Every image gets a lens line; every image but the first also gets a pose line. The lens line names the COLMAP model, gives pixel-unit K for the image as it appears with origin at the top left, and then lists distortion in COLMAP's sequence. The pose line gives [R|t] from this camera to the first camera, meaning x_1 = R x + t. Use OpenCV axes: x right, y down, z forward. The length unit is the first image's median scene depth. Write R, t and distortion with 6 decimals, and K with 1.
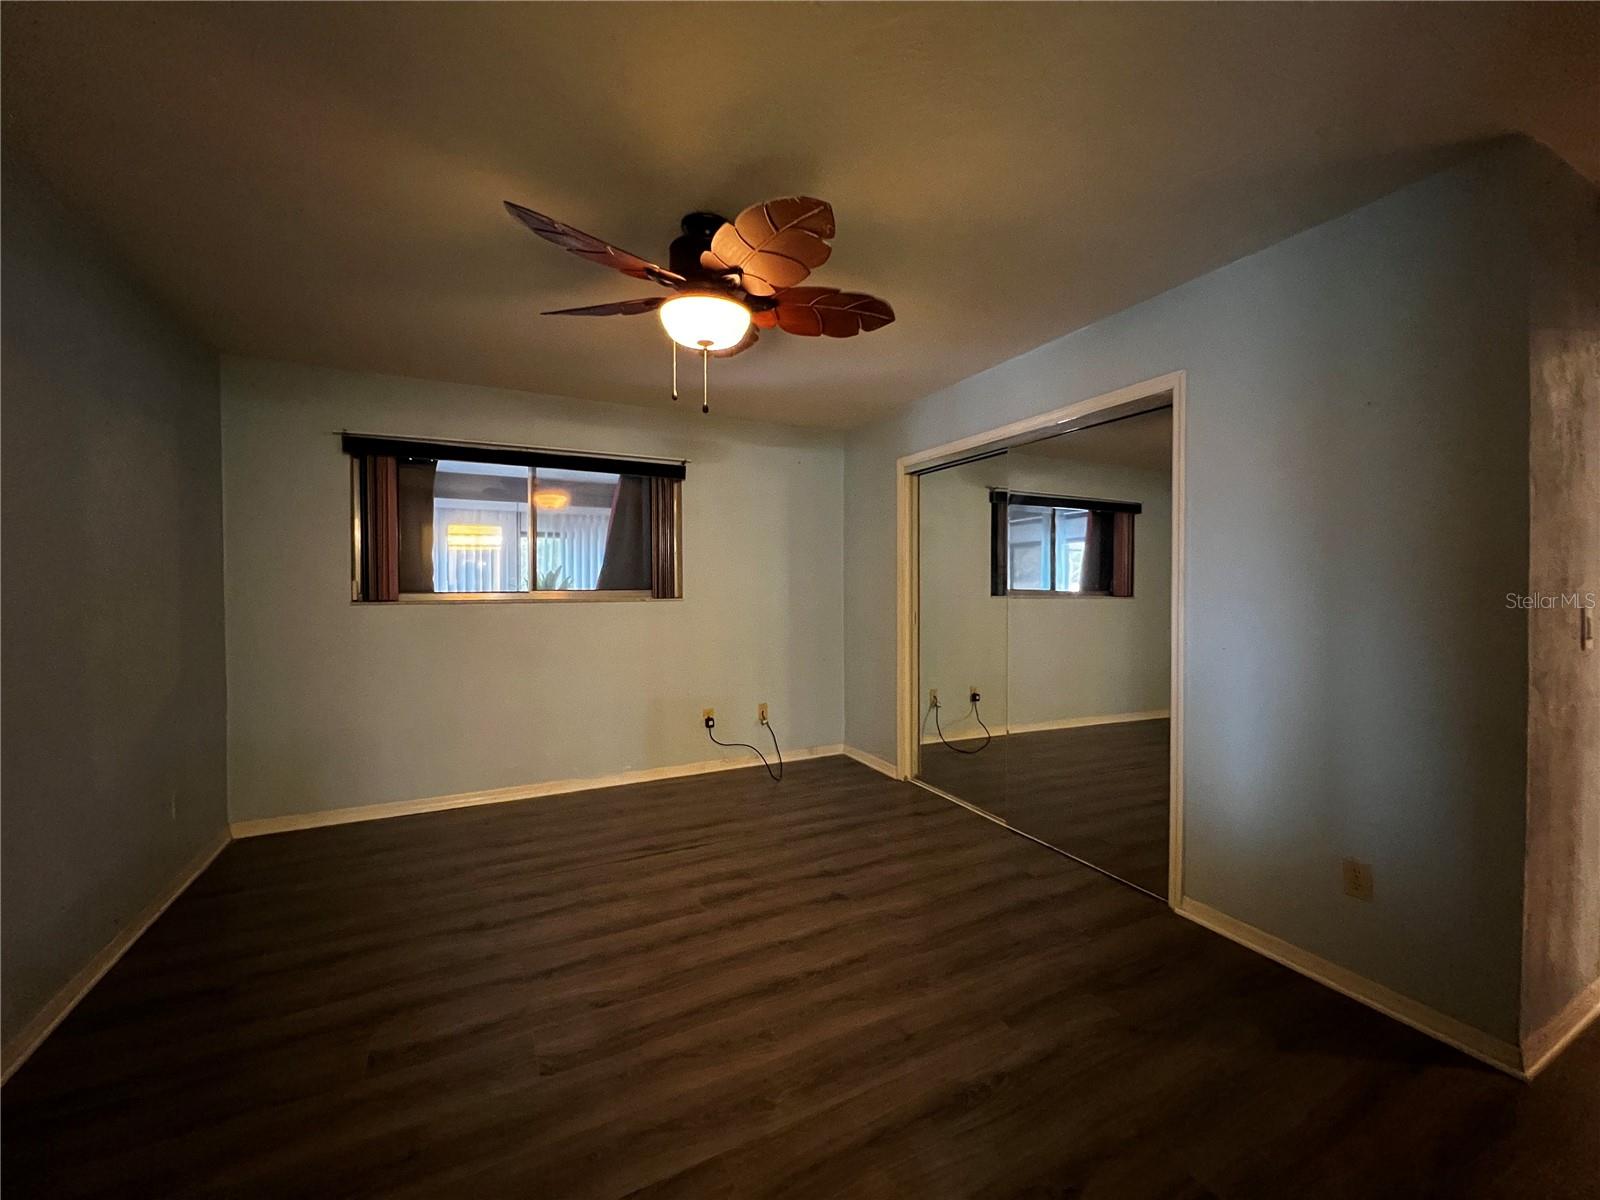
lens RADIAL K [[640.8, 0, 789.7], [0, 640.8, 600.1], [0, 0, 1]] dist [-0.003913, 0.001118]
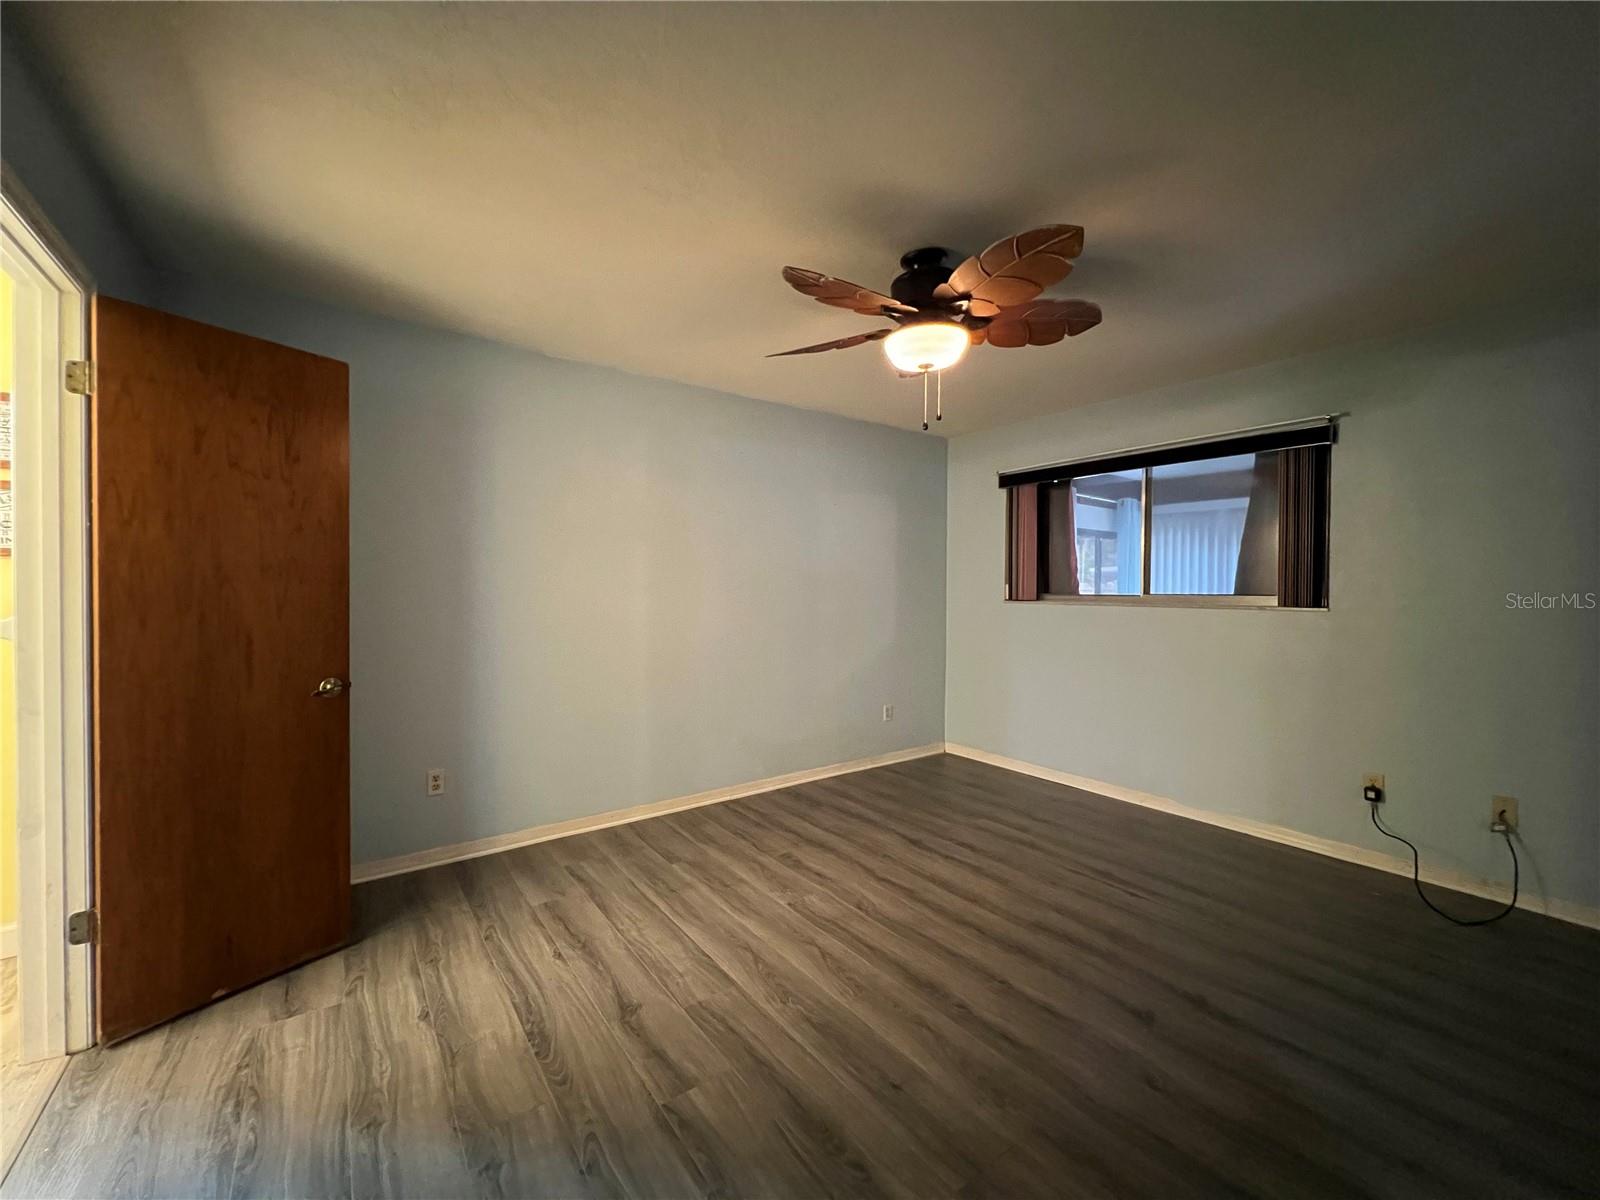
lens RADIAL K [[641.4, 0, 801.3], [0, 641.4, 592.7], [0, 0, 1]] dist [-0.002993, 0.001242]
pose [[0.171429, 0.011357, -0.985131, 0.540770], [-0.033299, 0.999429, 0.005727, -0.005392], [0.984634, 0.031822, 0.171710, 0.358765]]
